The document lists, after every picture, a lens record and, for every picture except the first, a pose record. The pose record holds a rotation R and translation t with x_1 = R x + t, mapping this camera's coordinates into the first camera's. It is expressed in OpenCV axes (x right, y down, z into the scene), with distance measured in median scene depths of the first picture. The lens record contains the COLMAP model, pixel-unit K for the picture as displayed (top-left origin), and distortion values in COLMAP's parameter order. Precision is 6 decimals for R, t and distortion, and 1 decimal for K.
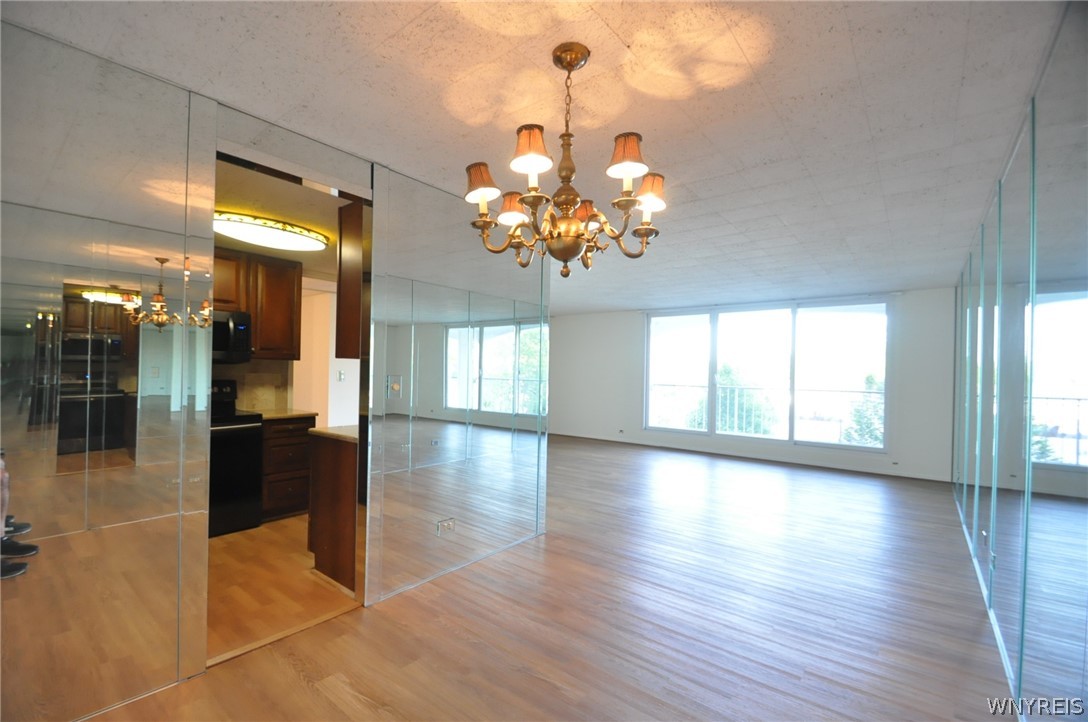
lens RADIAL K [[473.6, 0, 540.6], [0, 473.6, 369.4], [0, 0, 1]] dist [-0.004186, -0.001455]
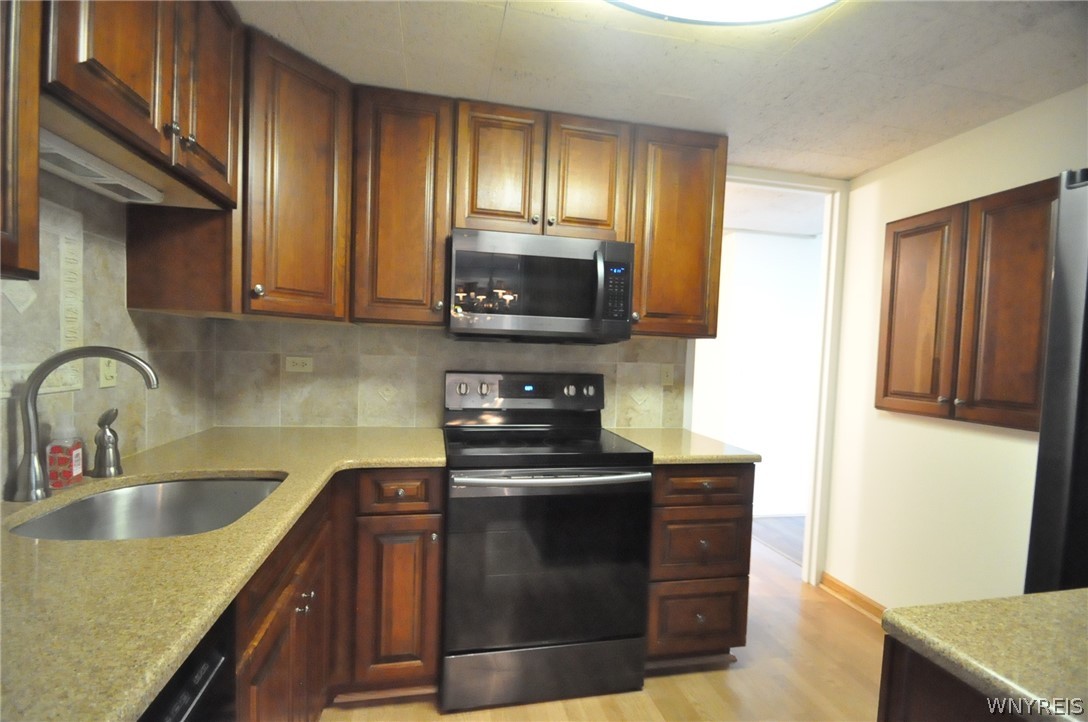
lens RADIAL K [[473.6, 0, 538.6], [0, 473.6, 363.8], [0, 0, 1]] dist [-0.004186, -0.001455]
pose [[0.775666, 0.035735, -0.630132, -0.364840], [-0.031206, 0.999346, 0.018260, 0.003863], [0.630372, 0.005500, 0.776274, 0.537909]]
